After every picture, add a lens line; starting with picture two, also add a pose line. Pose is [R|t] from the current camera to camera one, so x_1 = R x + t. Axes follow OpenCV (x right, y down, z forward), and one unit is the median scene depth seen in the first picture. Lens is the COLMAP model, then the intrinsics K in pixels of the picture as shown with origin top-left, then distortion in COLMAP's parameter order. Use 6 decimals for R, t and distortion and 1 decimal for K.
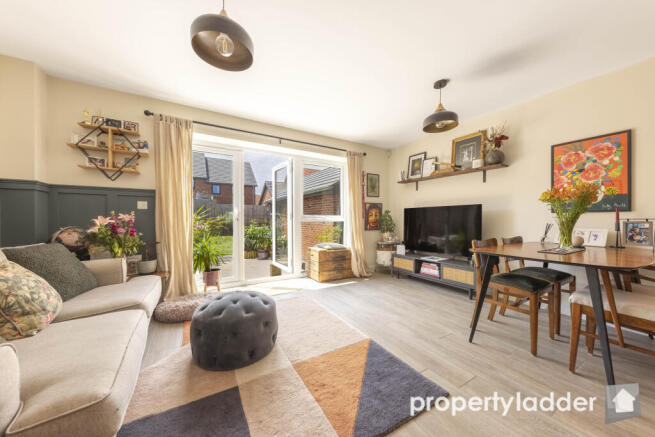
lens RADIAL K [[229.1, 0, 327.5], [0, 229.1, 219.1], [0, 0, 1]] dist [0.006452, -0.000242]
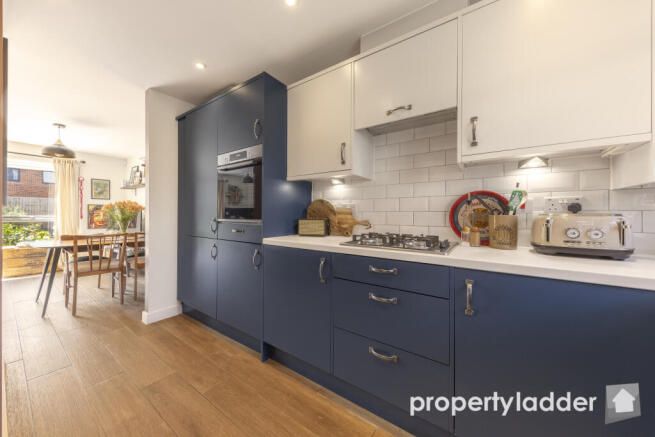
lens RADIAL K [[229.1, 0, 327.7], [0, 229.1, 215.9], [0, 0, 1]] dist [0.006452, -0.000242]
pose [[0.904974, 0.002501, 0.425458, 0.755809], [-0.003487, 0.999993, 0.001539, -0.021203], [-0.425452, -0.002876, 0.904977, -0.544752]]
